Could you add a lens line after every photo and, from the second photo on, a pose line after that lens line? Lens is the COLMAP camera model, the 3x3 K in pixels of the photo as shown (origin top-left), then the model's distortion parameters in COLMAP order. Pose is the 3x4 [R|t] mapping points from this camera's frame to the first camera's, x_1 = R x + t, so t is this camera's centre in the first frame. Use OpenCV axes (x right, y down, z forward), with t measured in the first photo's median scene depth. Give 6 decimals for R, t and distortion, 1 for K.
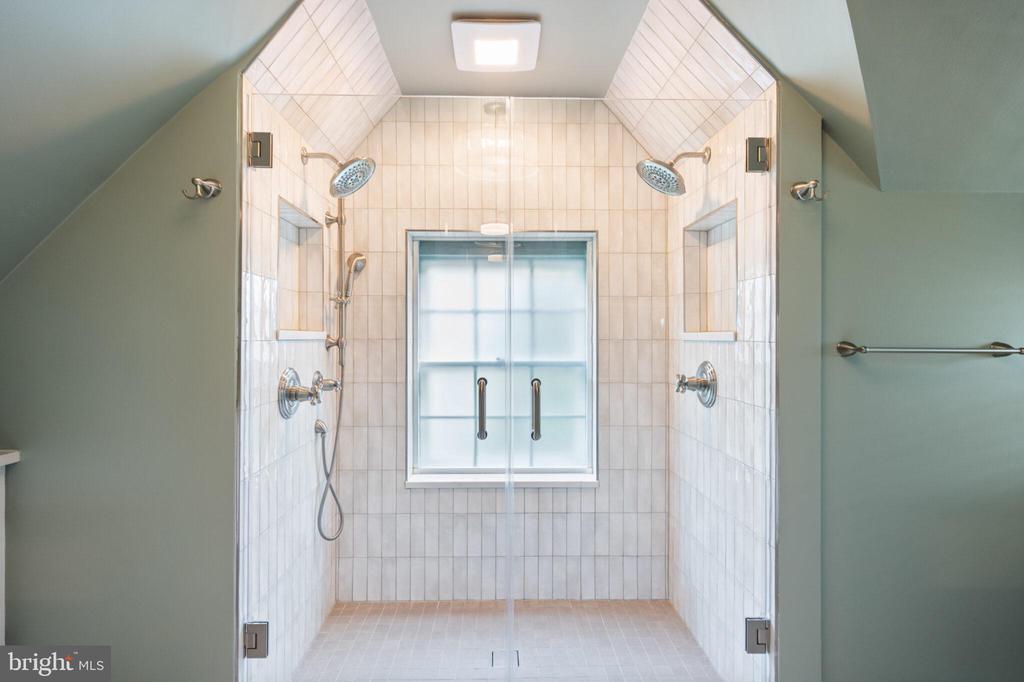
lens RADIAL K [[531.1, 0, 508.7], [0, 531.1, 337.6], [0, 0, 1]] dist [-0.000278, -0.000019]
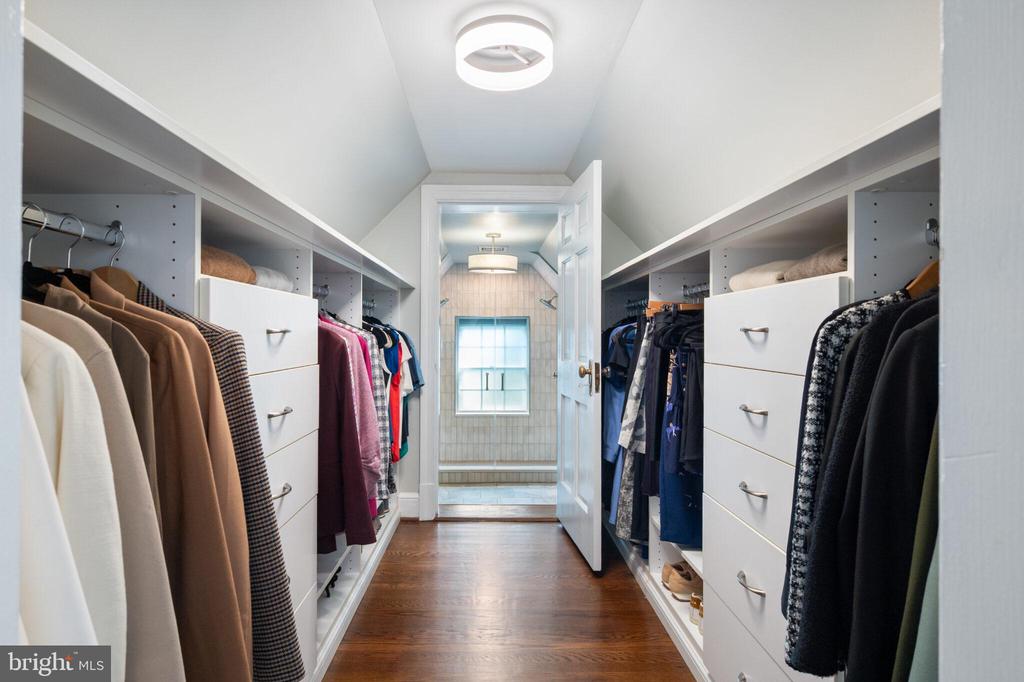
lens RADIAL K [[531.1, 0, 513.9], [0, 531.1, 340.4], [0, 0, 1]] dist [-0.000278, -0.000019]
pose [[0.999577, 0.003944, 0.028829, 0.016166], [-0.004071, 0.999982, 0.004334, -0.097967], [-0.028811, -0.004449, 0.999575, -1.568423]]
